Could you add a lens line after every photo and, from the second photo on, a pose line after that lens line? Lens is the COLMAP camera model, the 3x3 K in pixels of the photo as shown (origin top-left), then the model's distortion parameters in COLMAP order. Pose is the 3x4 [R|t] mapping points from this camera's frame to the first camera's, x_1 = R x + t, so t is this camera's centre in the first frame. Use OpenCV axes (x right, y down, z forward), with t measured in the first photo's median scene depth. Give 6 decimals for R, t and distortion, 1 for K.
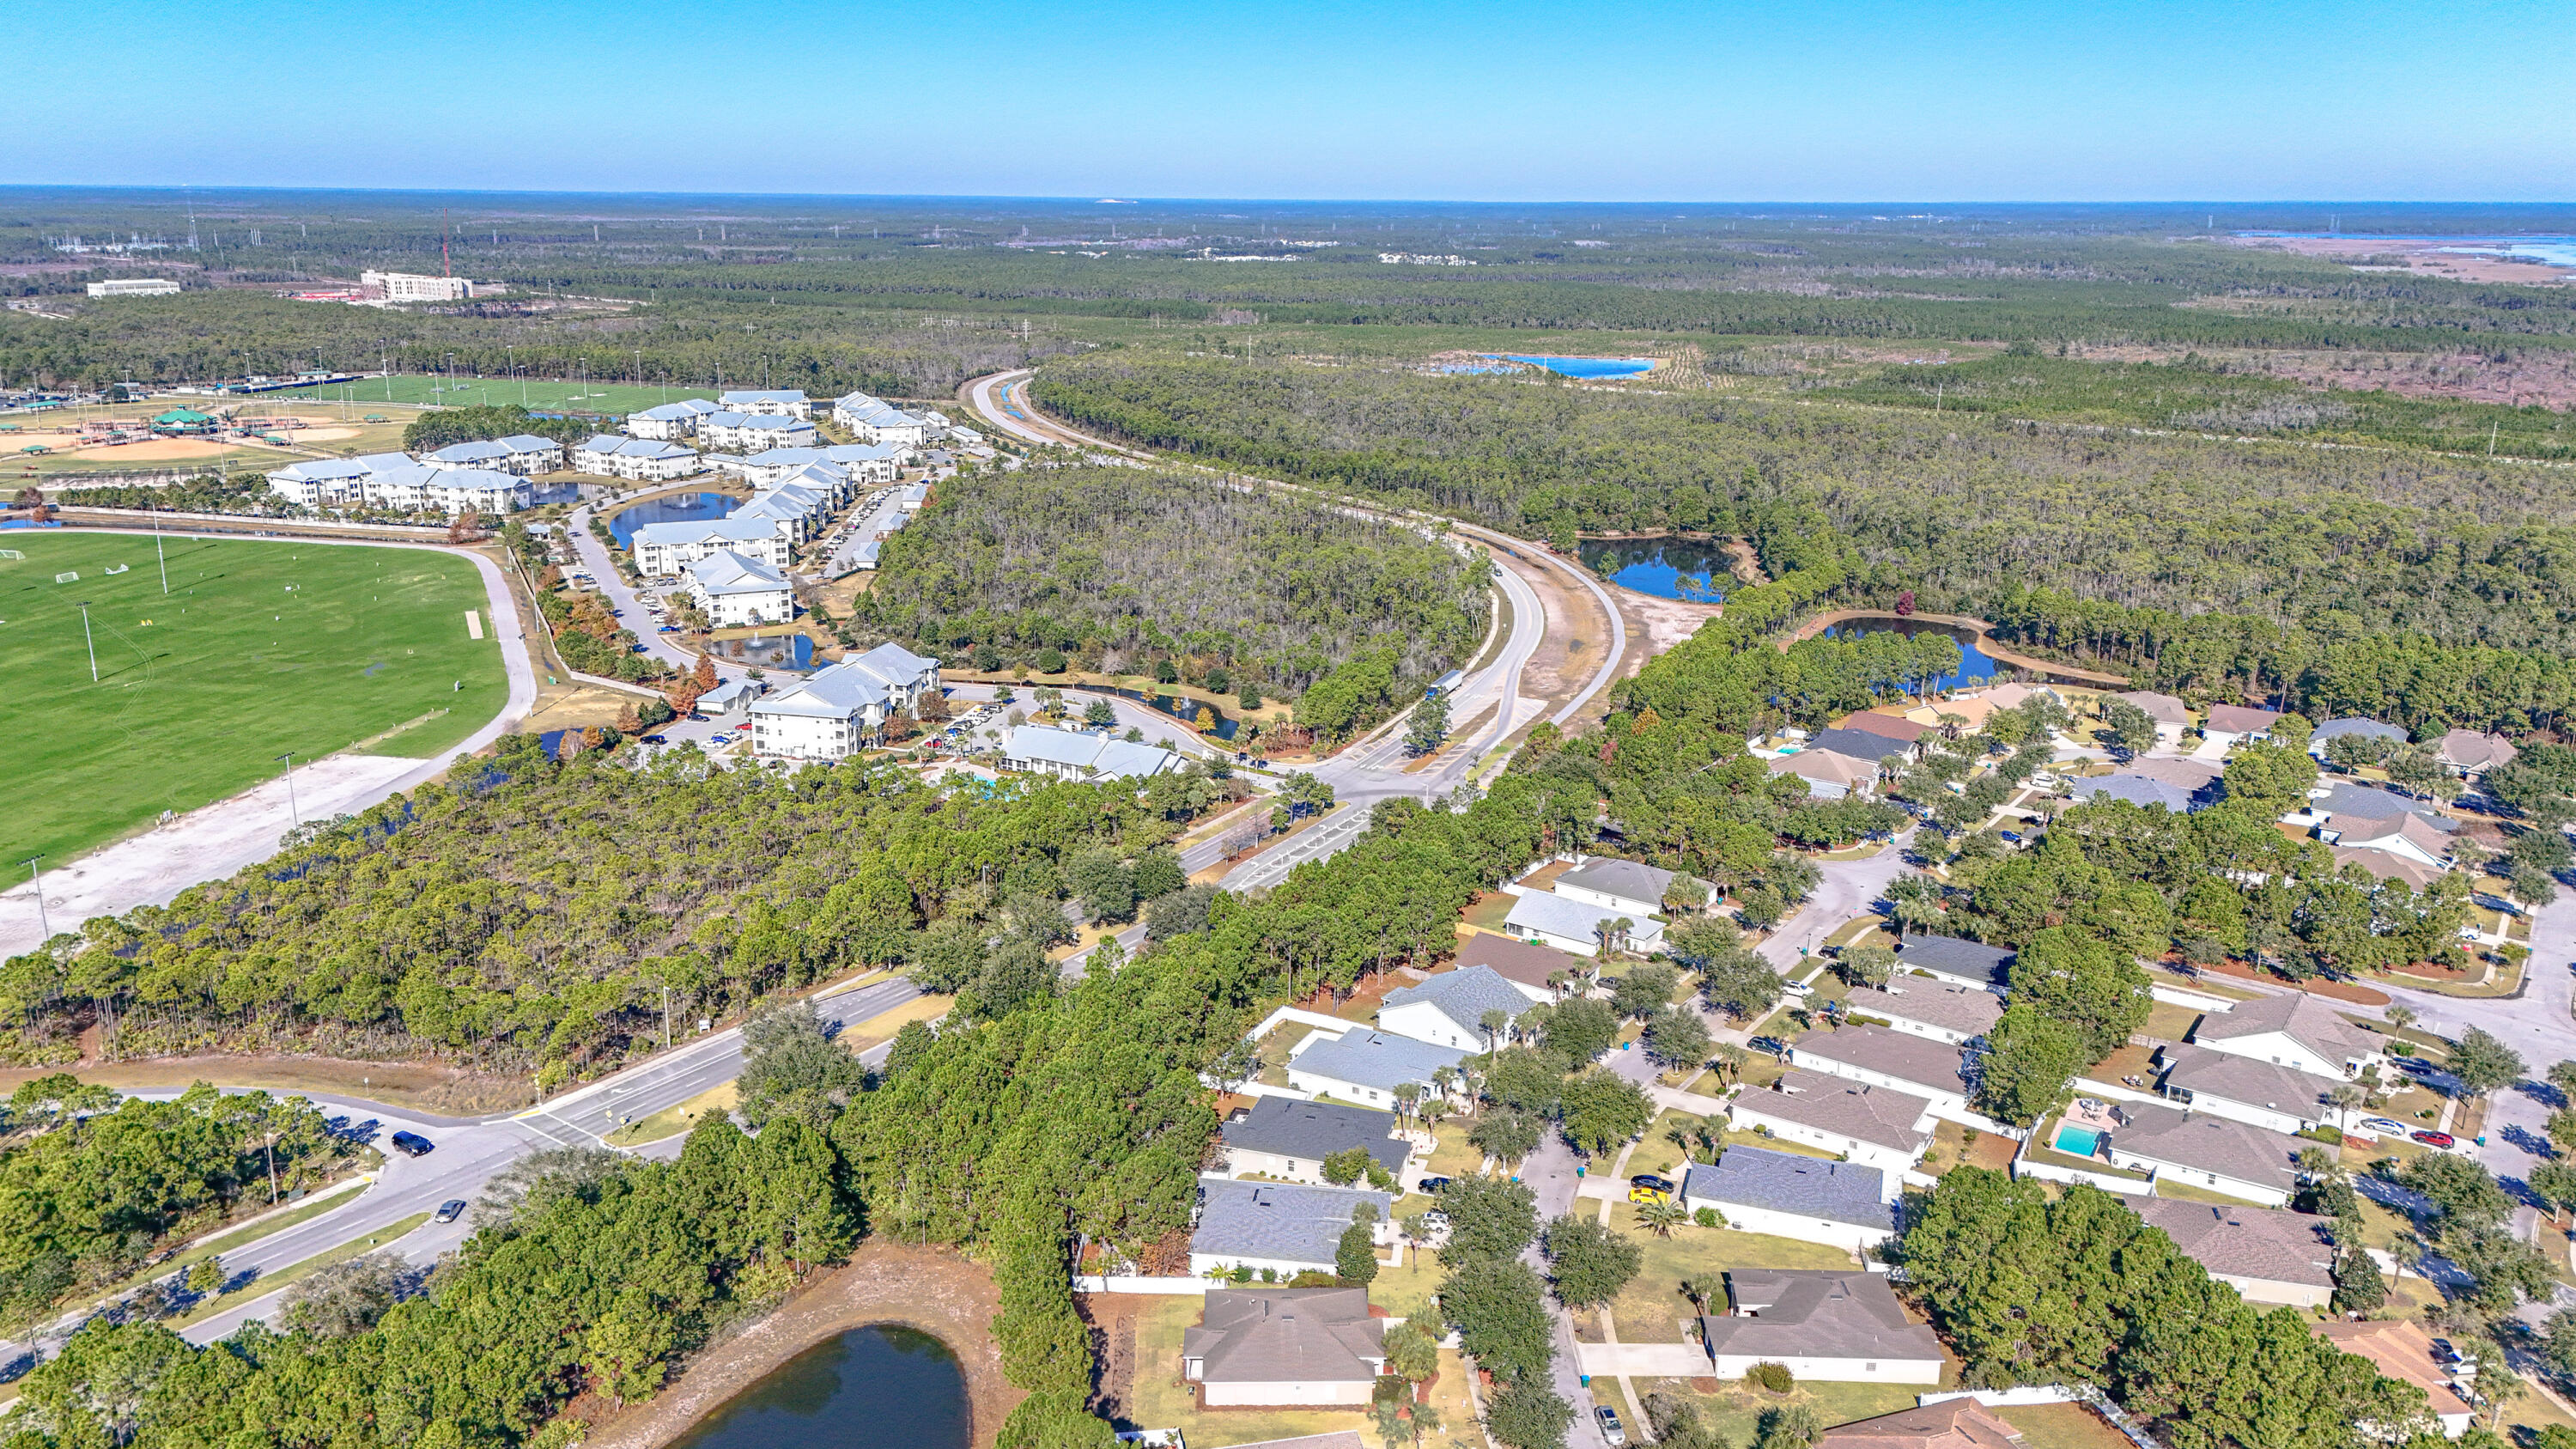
lens RADIAL K [[1876.3, 0, 1284.6], [0, 1876.3, 714.8], [0, 0, 1]] dist [0.091029, -0.092335]
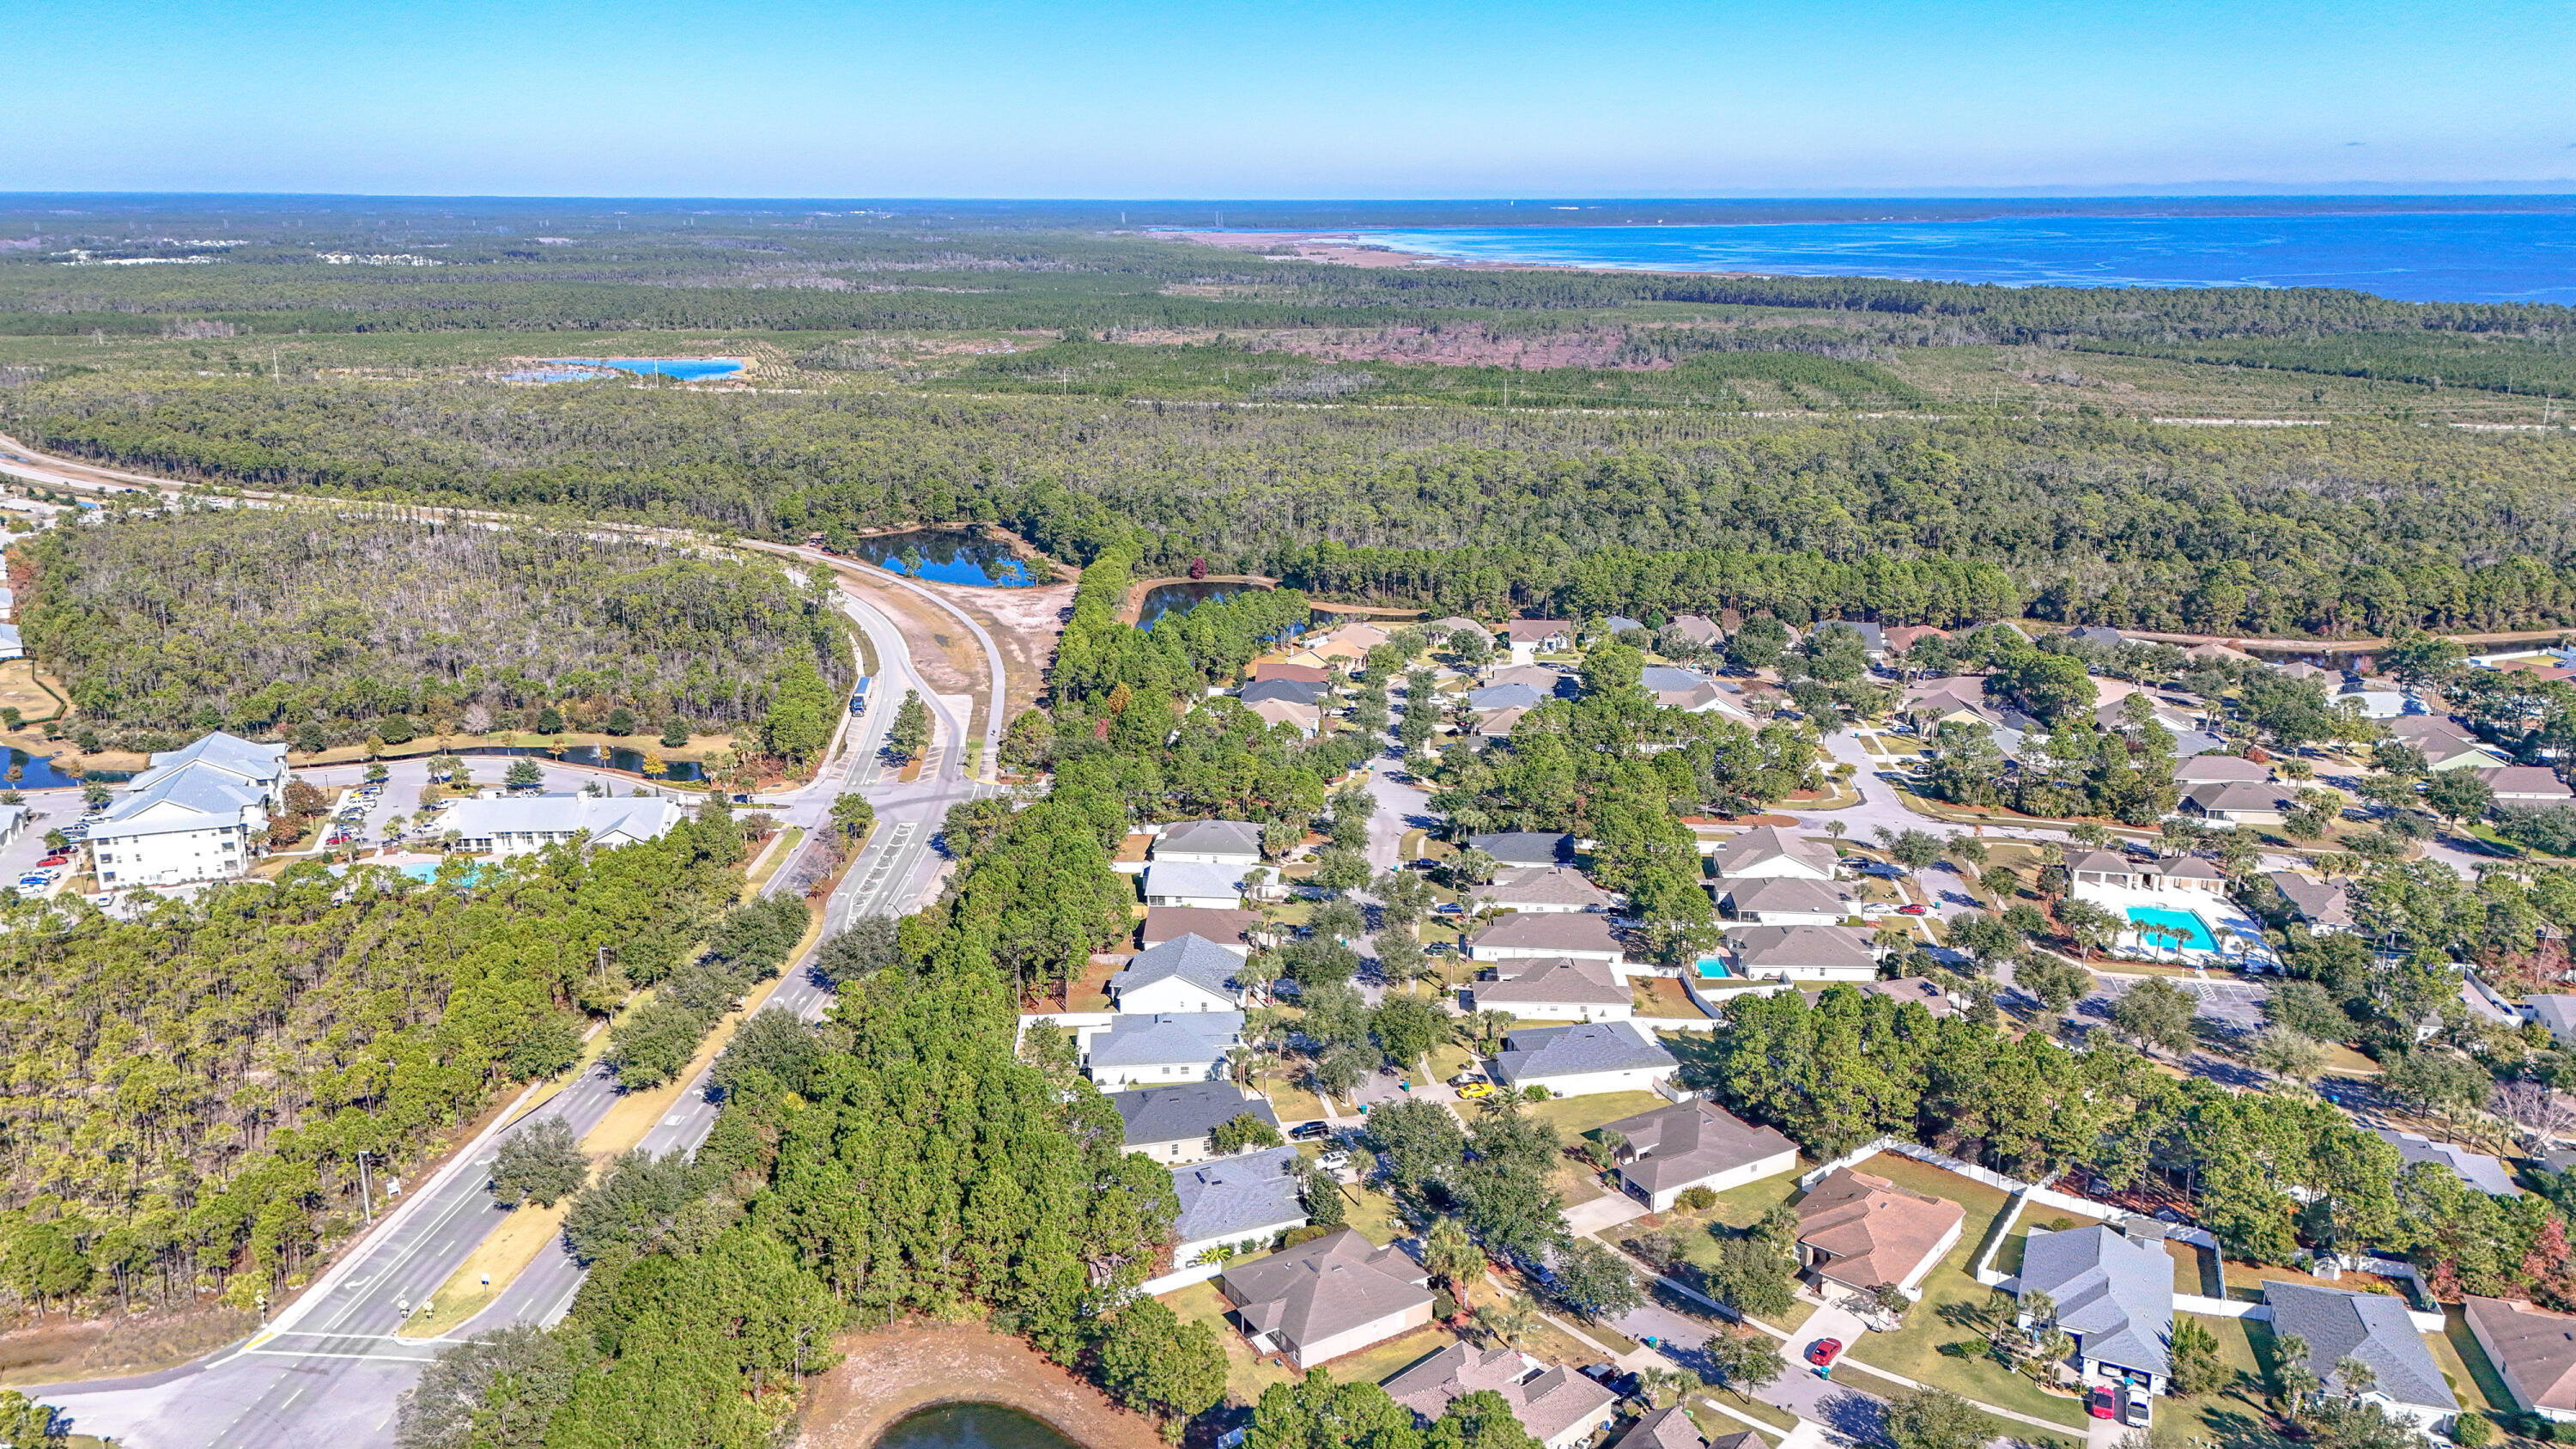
lens RADIAL K [[1876.3, 0, 1284.6], [0, 1876.3, 714.8], [0, 0, 1]] dist [0.091029, -0.092335]
pose [[0.861368, -0.142009, 0.487728, -0.211809], [0.140997, 0.989241, 0.039021, -0.012416], [-0.488022, 0.035157, 0.872123, 0.039483]]
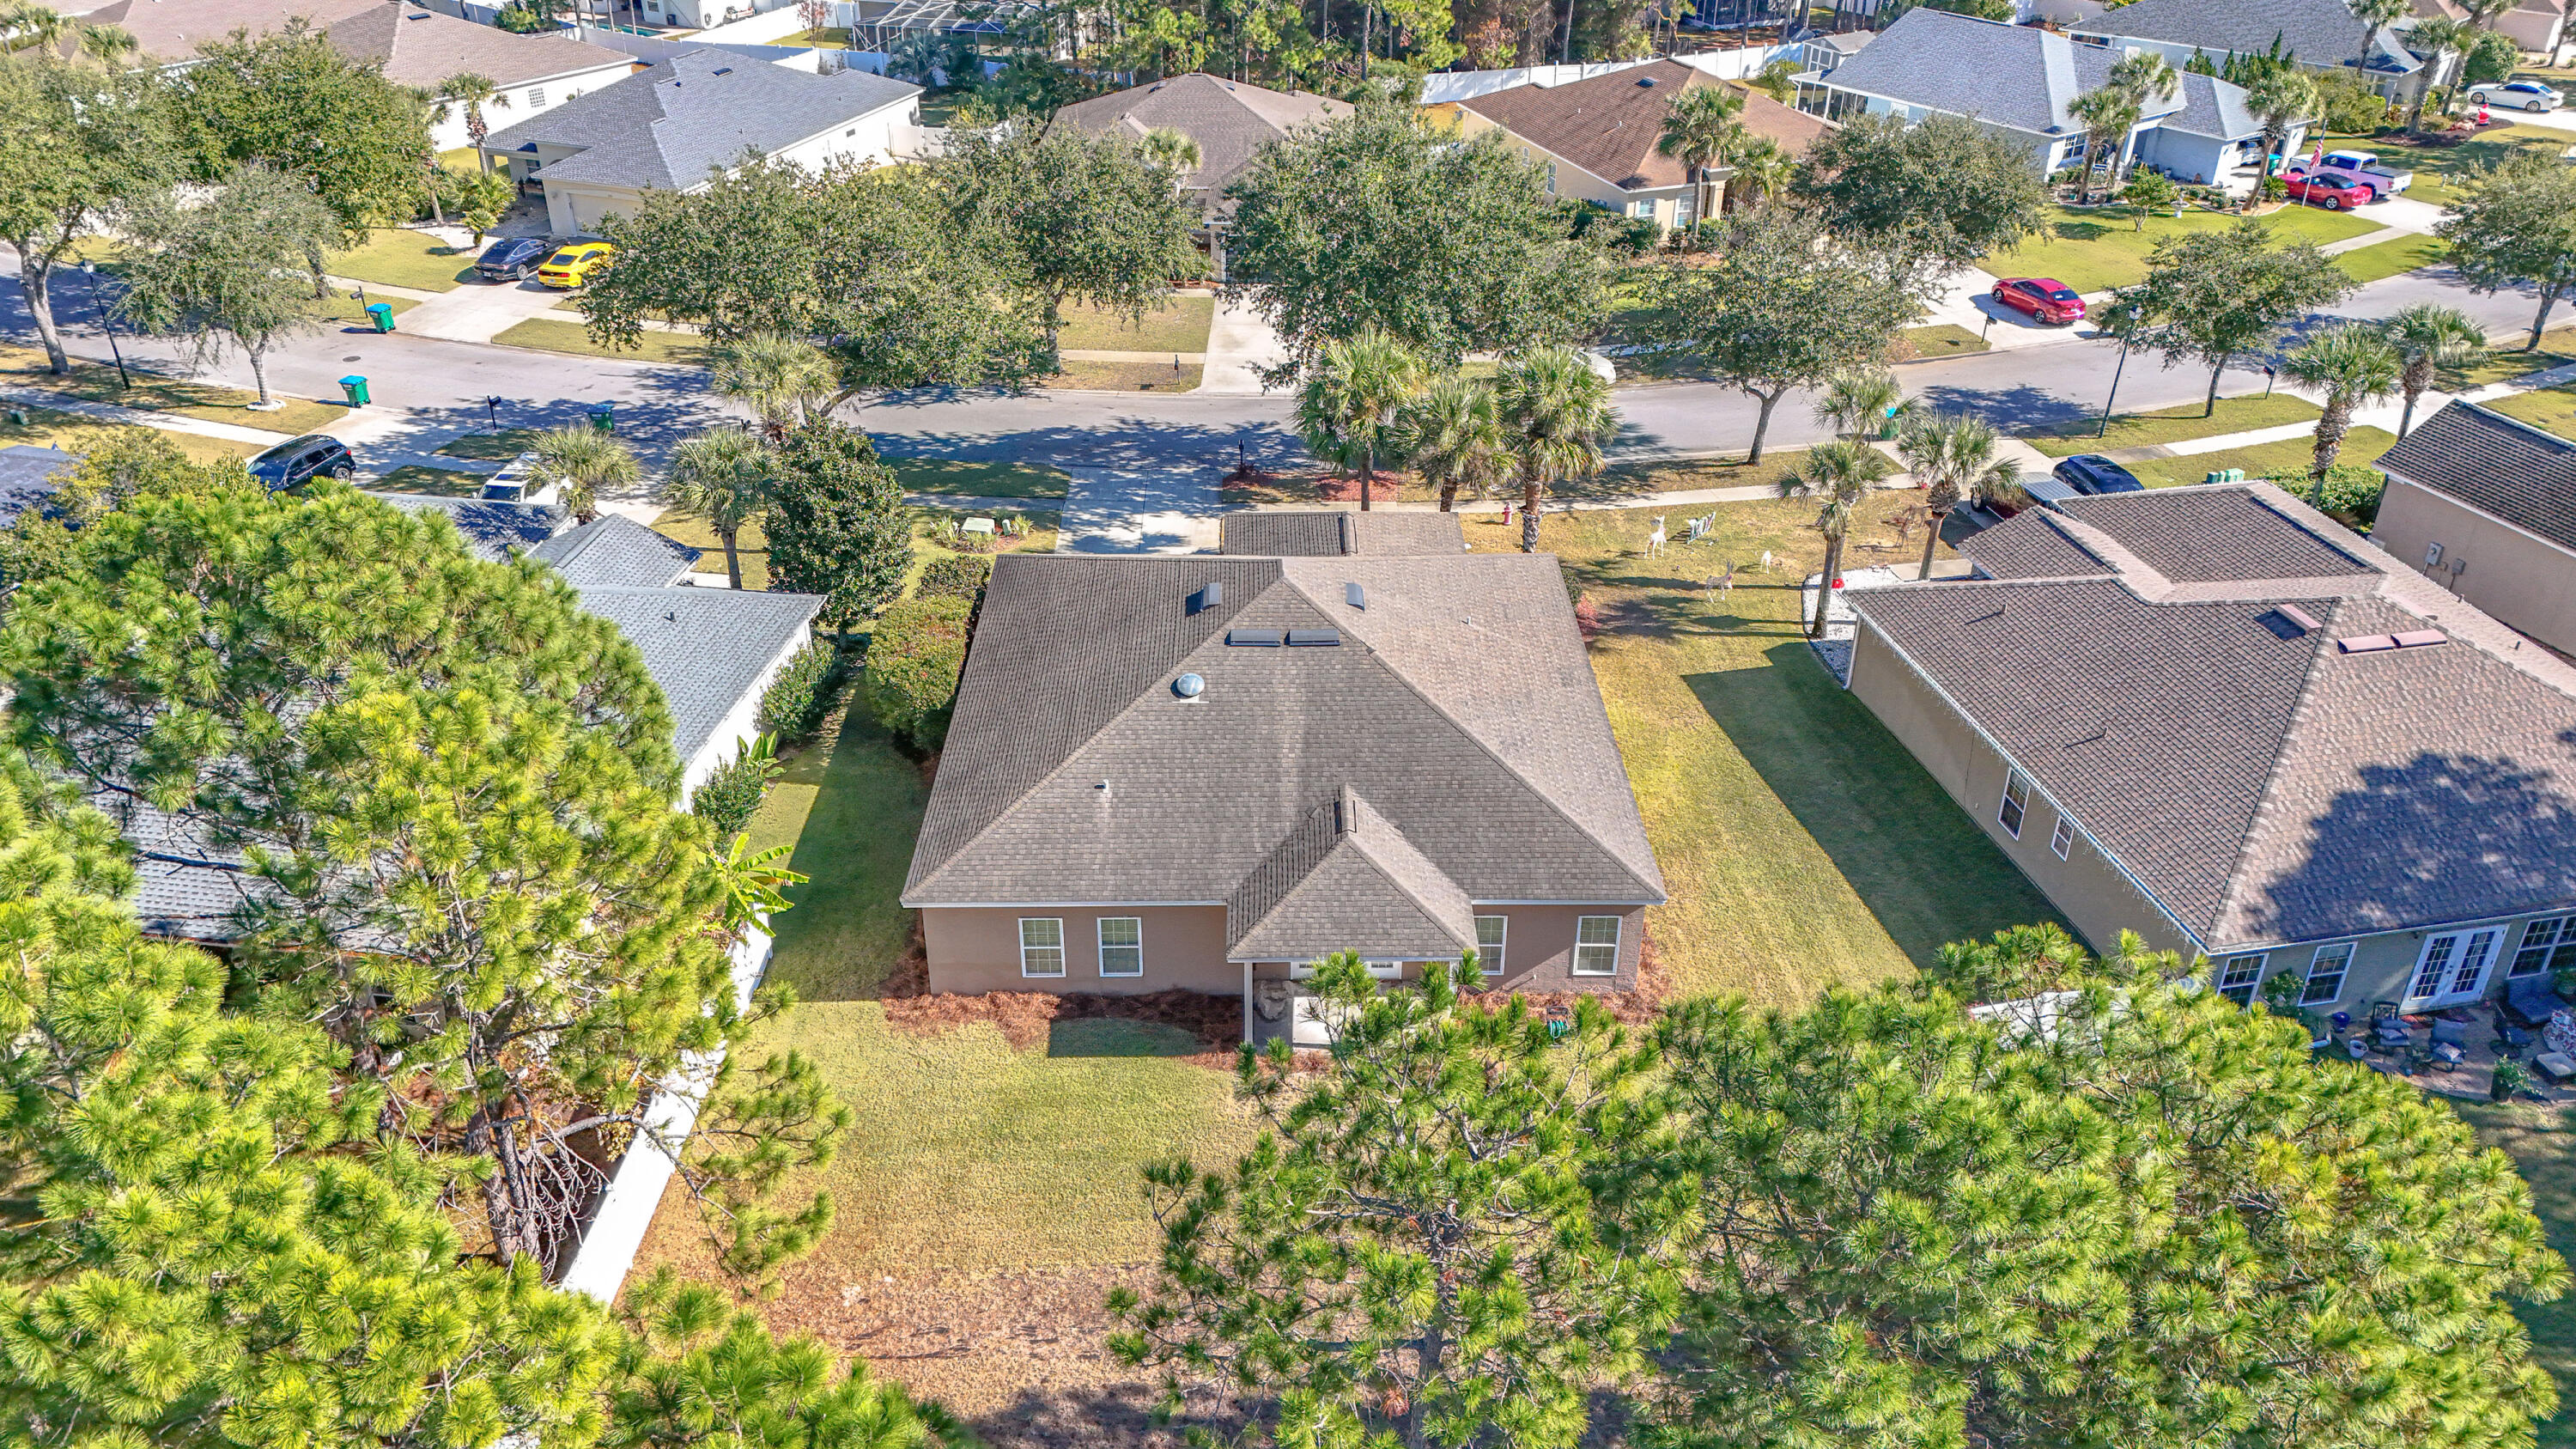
lens RADIAL K [[1876.3, 0, 1284.6], [0, 1876.3, 714.8], [0, 0, 1]] dist [0.091029, -0.092335]
pose [[0.008525, -0.506772, 0.862038, -0.092080], [0.264493, 0.832509, 0.486797, 0.091885], [-0.964350, 0.223853, 0.141135, 0.422964]]
